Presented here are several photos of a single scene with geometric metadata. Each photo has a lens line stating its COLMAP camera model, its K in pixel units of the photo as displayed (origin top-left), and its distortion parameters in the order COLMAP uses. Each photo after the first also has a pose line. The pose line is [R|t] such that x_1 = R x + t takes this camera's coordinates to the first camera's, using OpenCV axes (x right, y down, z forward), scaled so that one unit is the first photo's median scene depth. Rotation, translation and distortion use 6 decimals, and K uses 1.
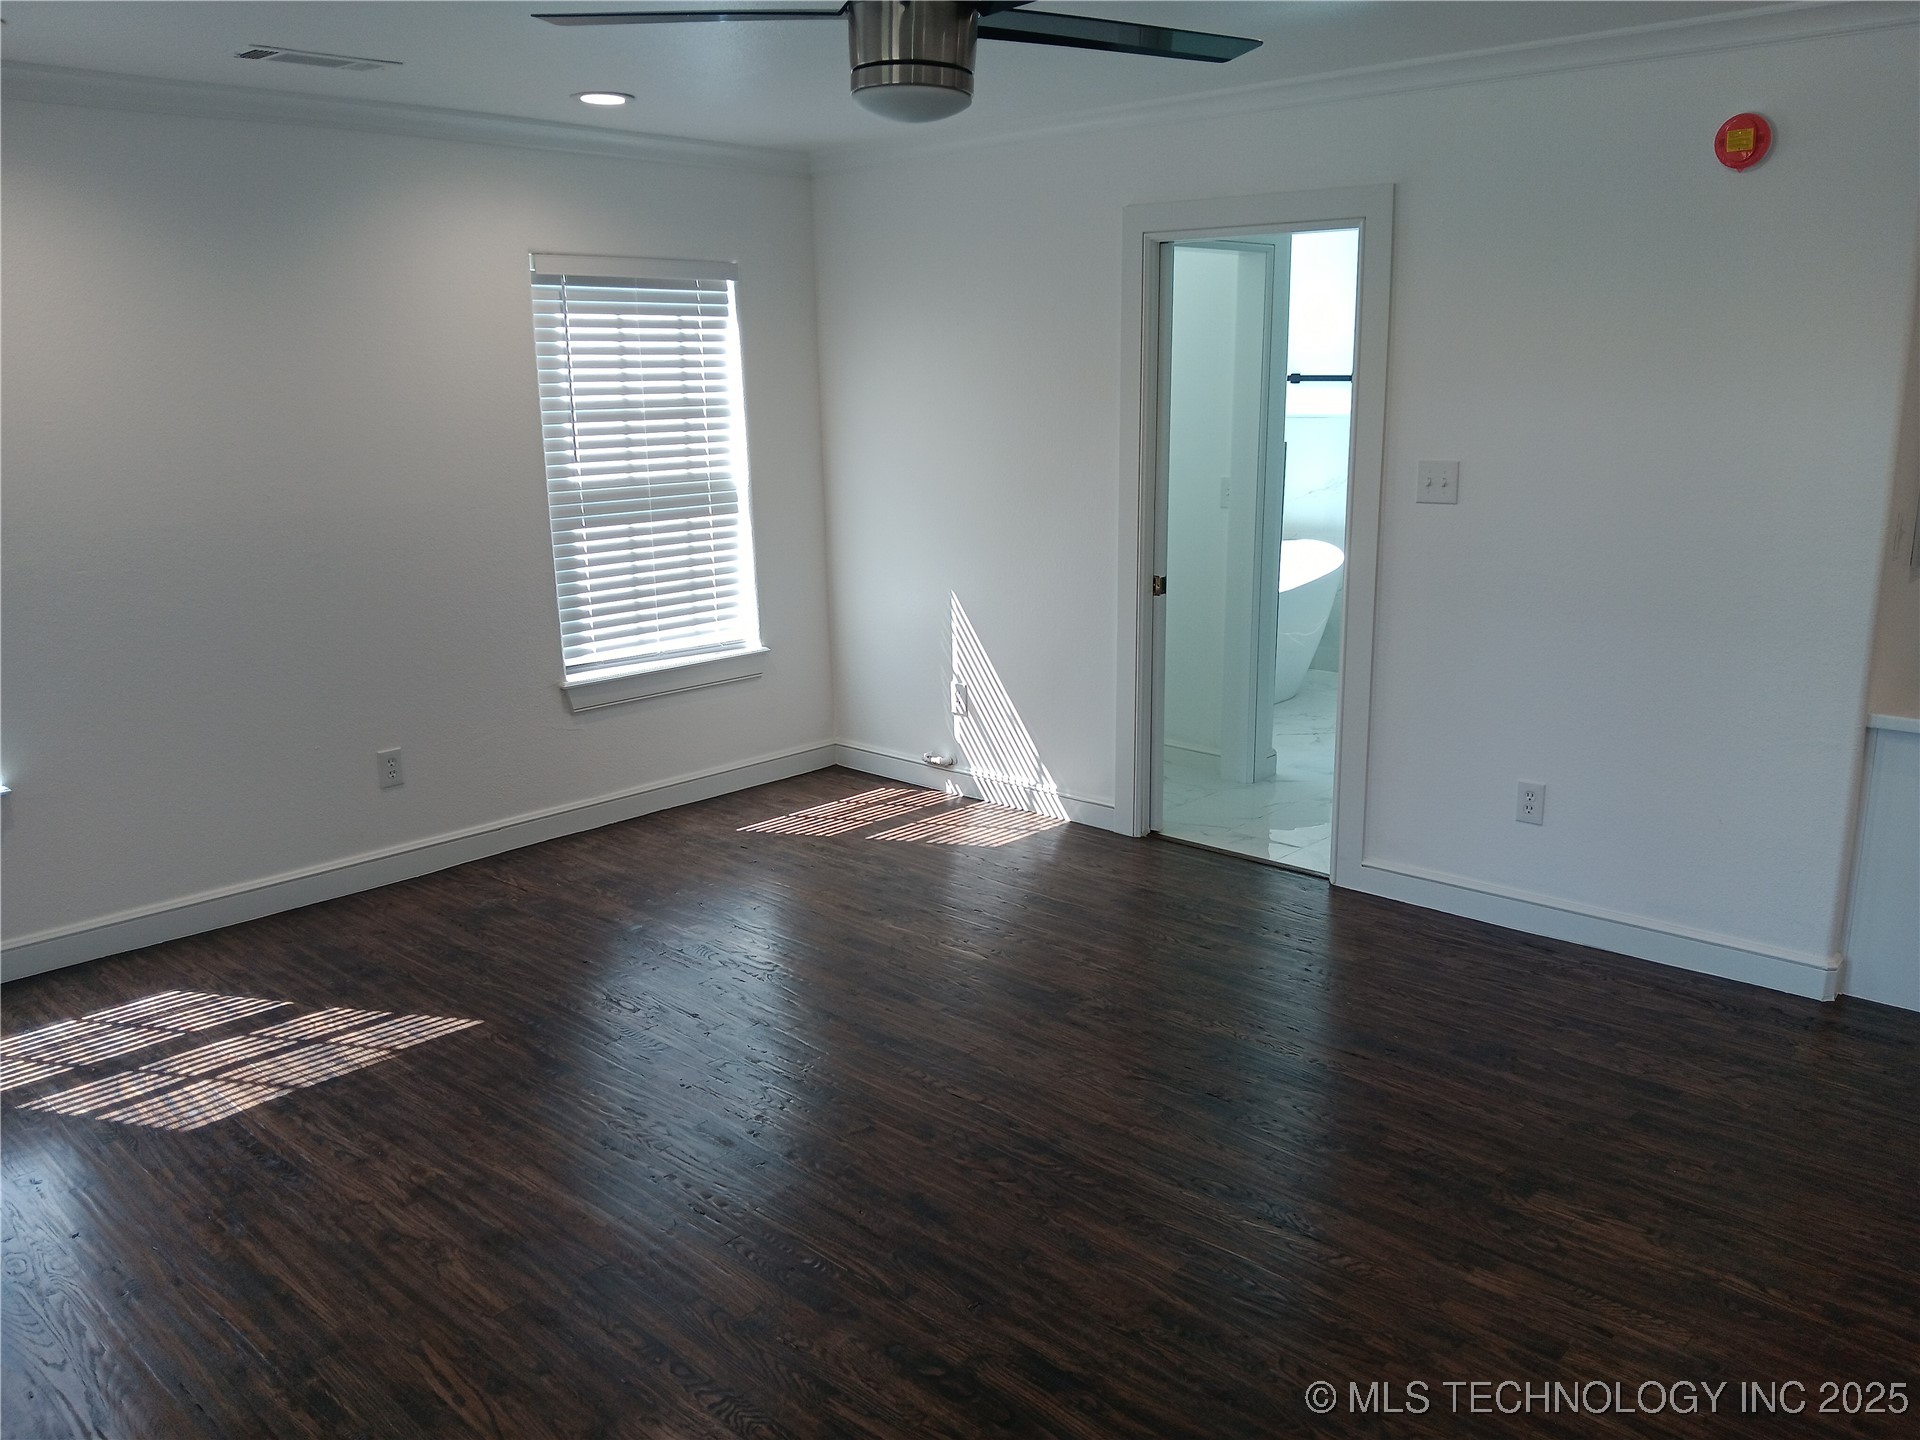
lens RADIAL K [[1423.7, 0, 956.9], [0, 1423.7, 755.6], [0, 0, 1]] dist [0.010385, 0.002029]
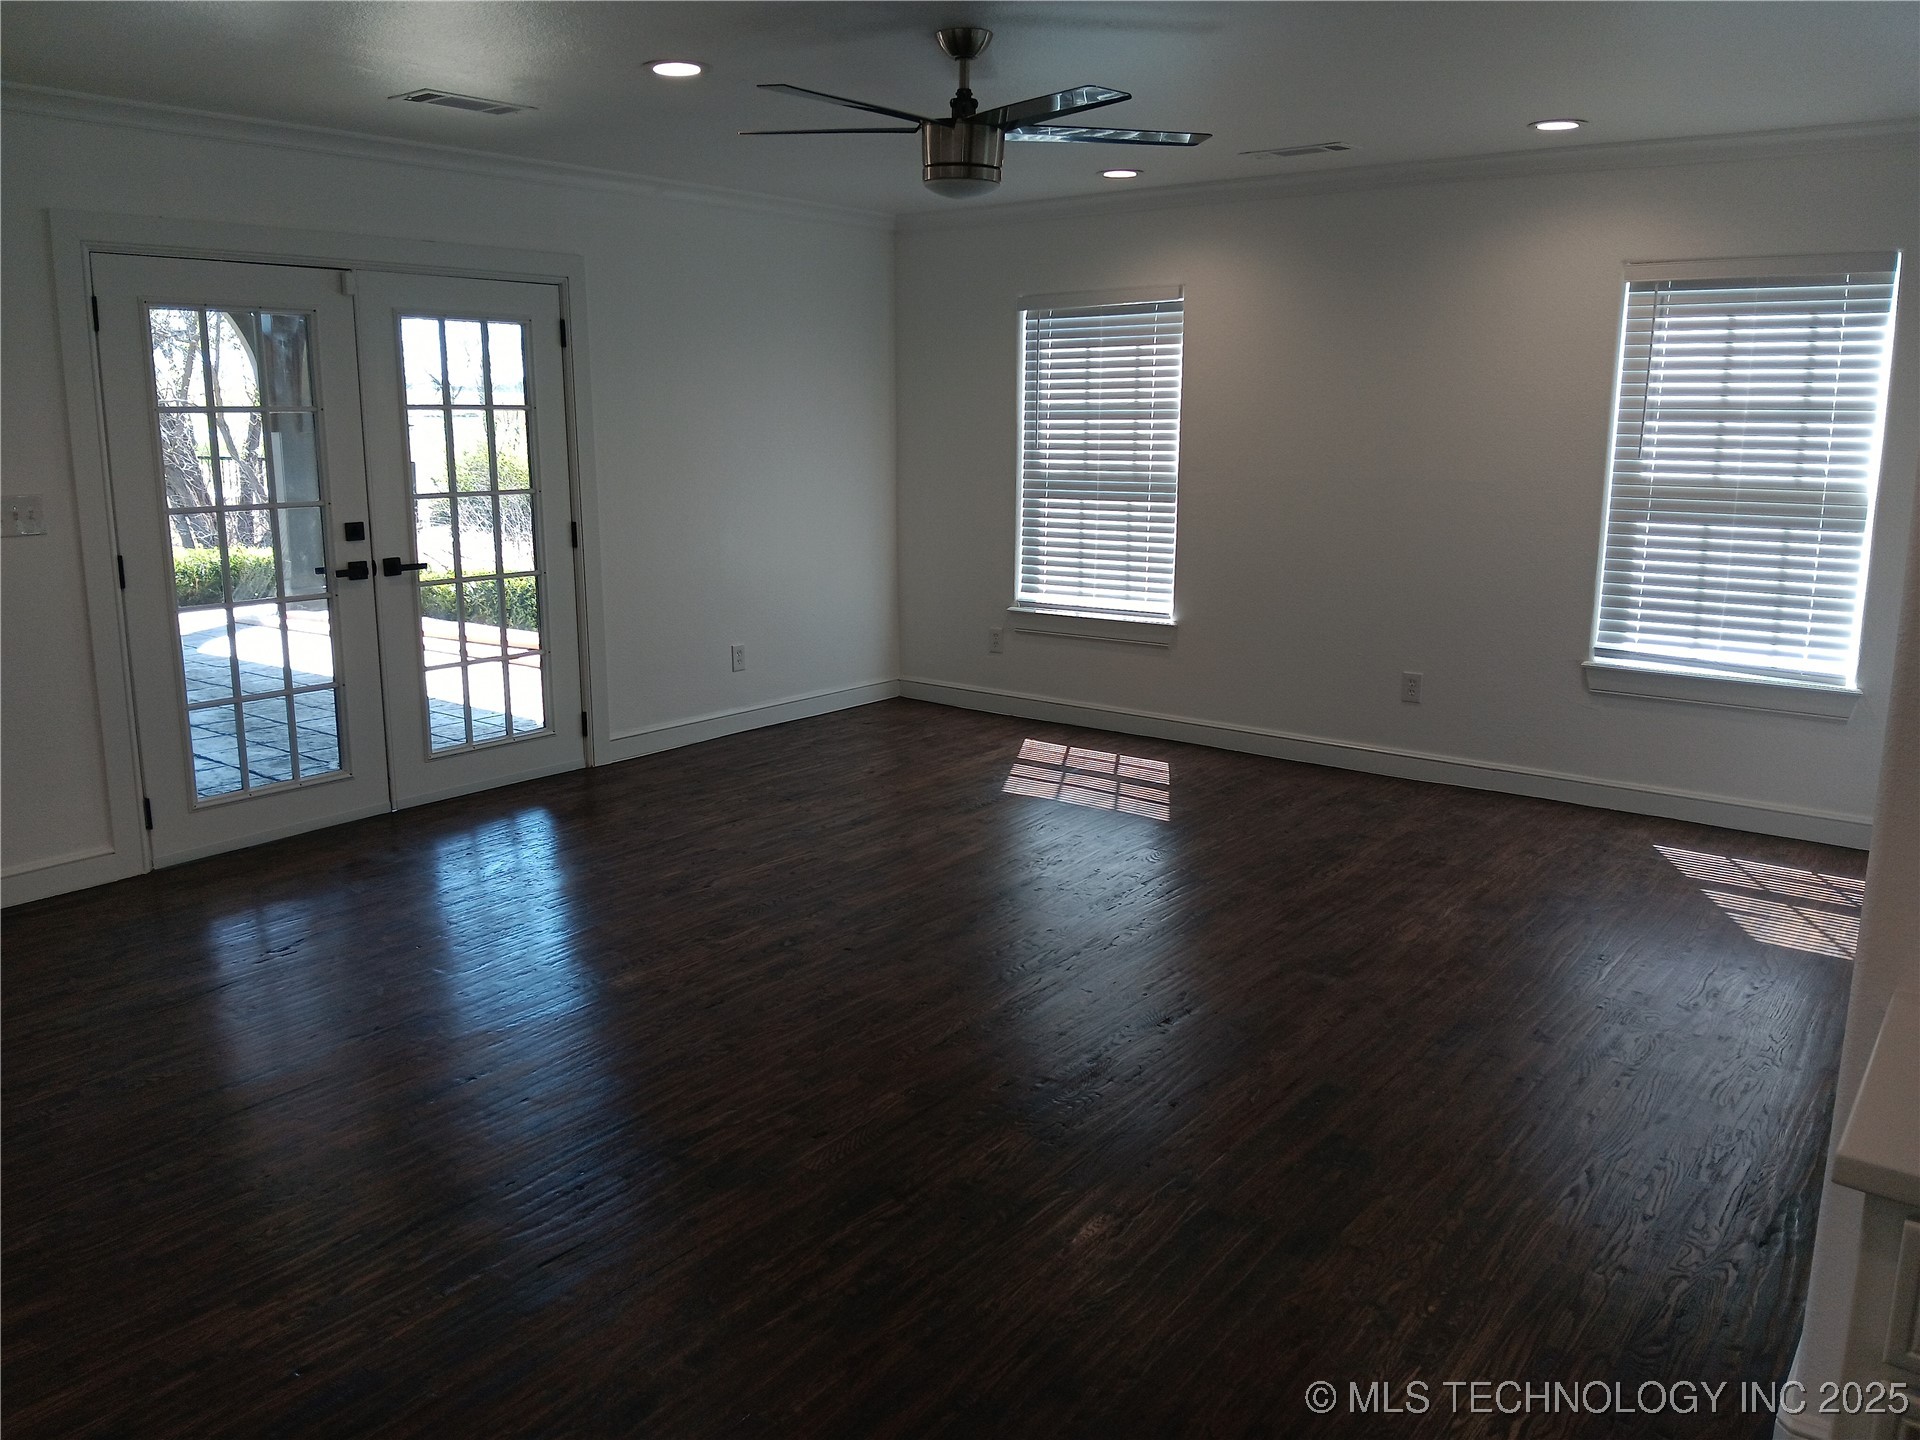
lens RADIAL K [[1501.6, 0, 960.0], [0, 1501.6, 720.0], [0, 0, 1]] dist [0.063282, -0.132823]
pose [[0.115217, 0.223589, -0.967850, 0.768386], [-0.253680, 0.948653, 0.188955, -0.103509], [0.960402, 0.223753, 0.166021, 0.368313]]
